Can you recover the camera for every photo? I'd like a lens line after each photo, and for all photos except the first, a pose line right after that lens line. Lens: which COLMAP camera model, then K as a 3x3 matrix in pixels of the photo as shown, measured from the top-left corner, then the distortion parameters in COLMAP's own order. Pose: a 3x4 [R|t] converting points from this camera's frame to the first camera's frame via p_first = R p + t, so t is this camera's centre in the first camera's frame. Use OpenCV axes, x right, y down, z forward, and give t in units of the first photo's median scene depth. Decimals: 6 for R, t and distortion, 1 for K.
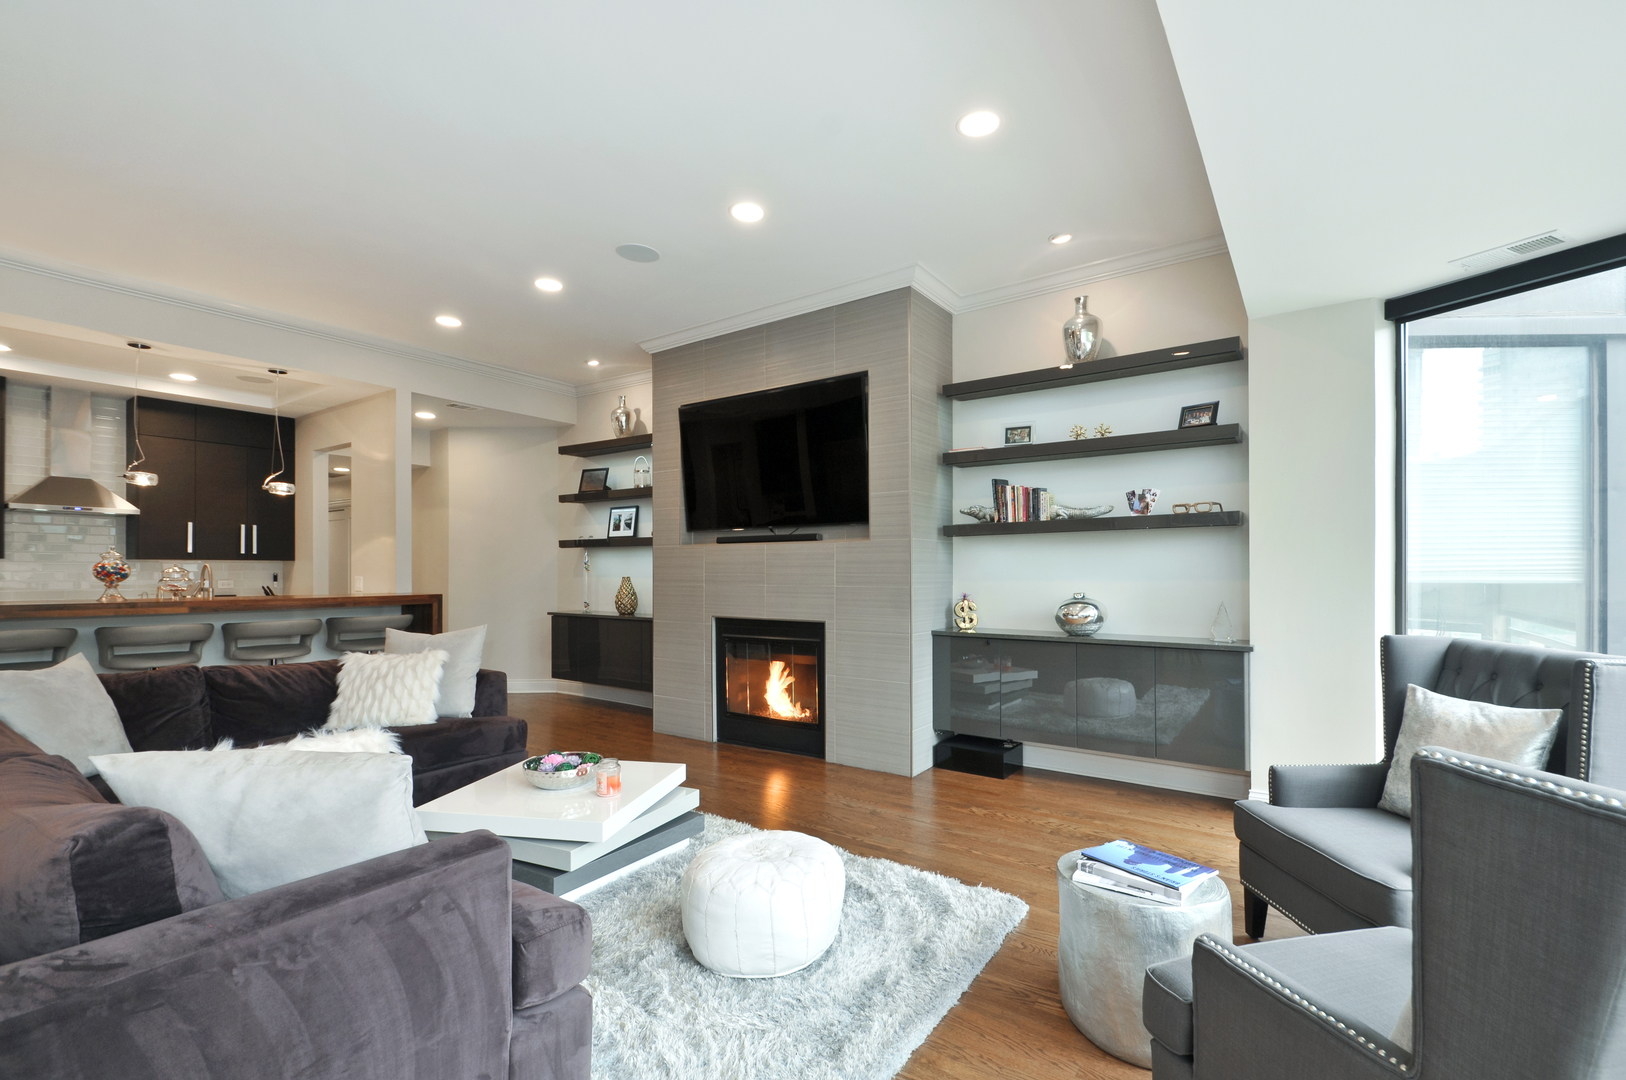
lens RADIAL K [[736.3, 0, 826.2], [0, 736.3, 574.1], [0, 0, 1]] dist [0.001788, -0.001700]
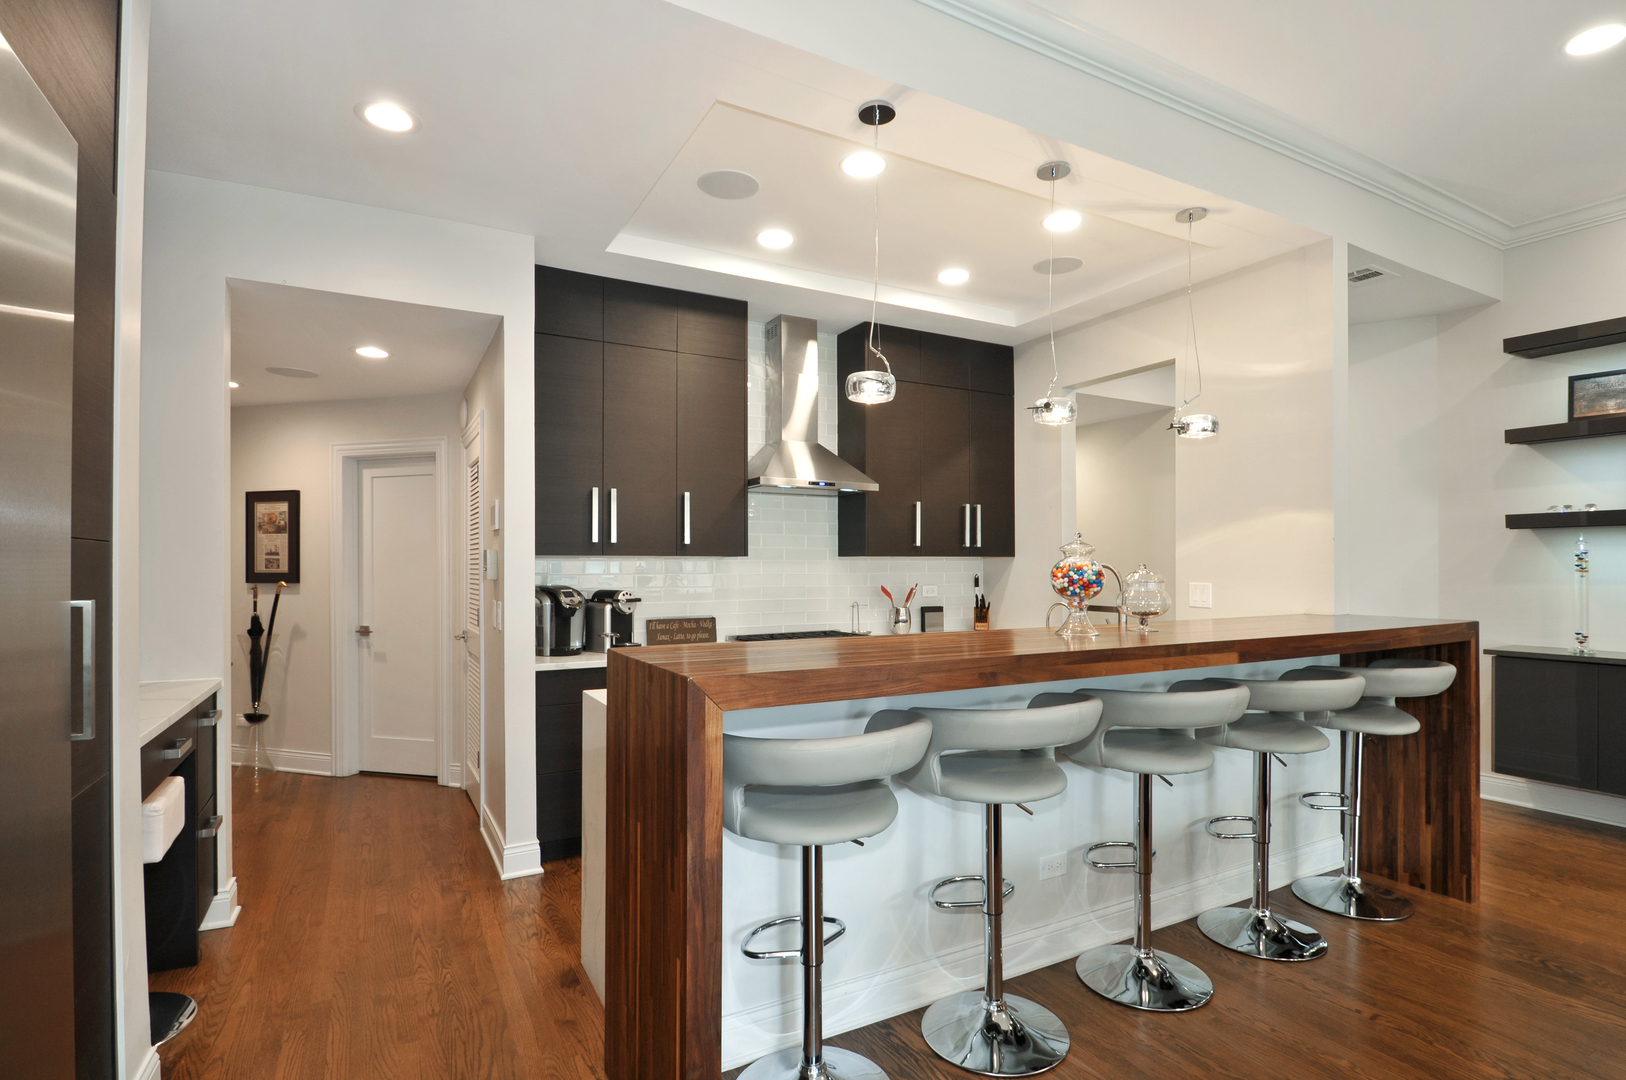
lens RADIAL K [[817.2, 0, 796.7], [0, 817.2, 565.4], [0, 0, 1]] dist [0.000533, -0.011818]
pose [[0.887568, -0.002017, -0.460673, -0.822483], [-0.000563, 0.999985, -0.005462, -0.008944], [0.460677, 0.005107, 0.887553, 0.363685]]
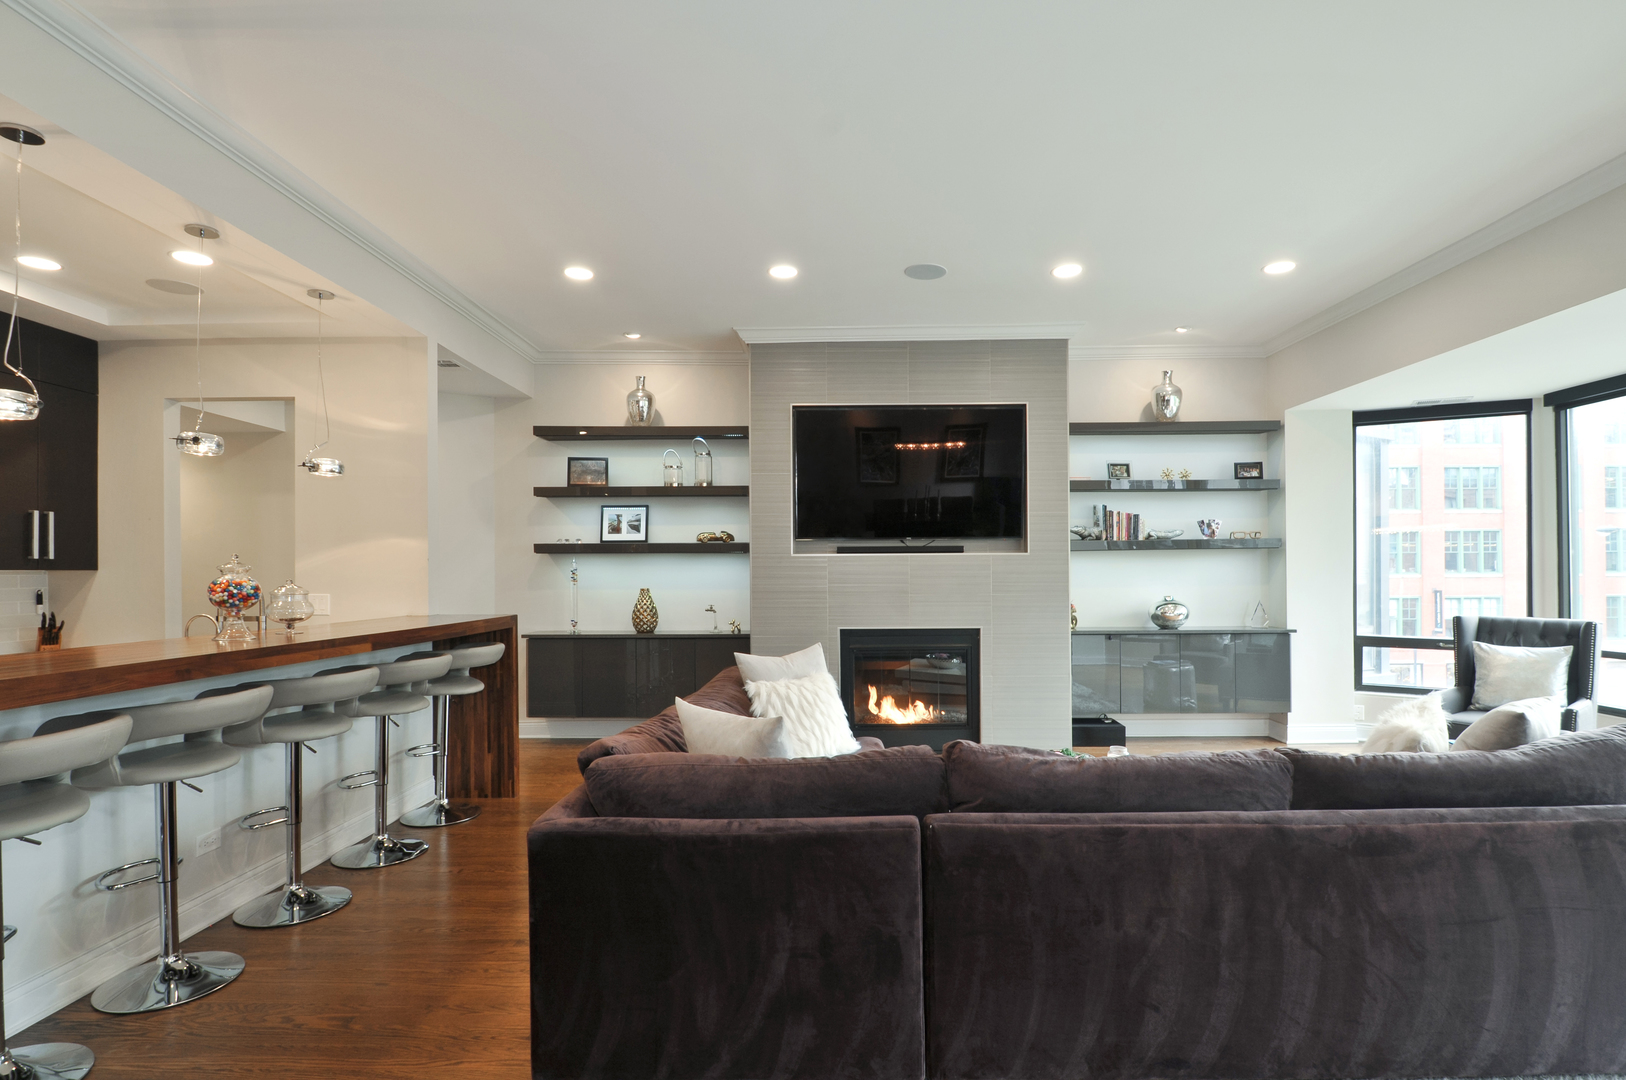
lens RADIAL K [[817.2, 0, 858.8], [0, 817.2, 570.1], [0, 0, 1]] dist [0.000533, -0.011818]
pose [[0.820131, -0.001671, 0.572174, -0.870841], [0.006879, 0.999952, -0.006939, -0.013364], [-0.572135, 0.009627, 0.820103, 0.114673]]
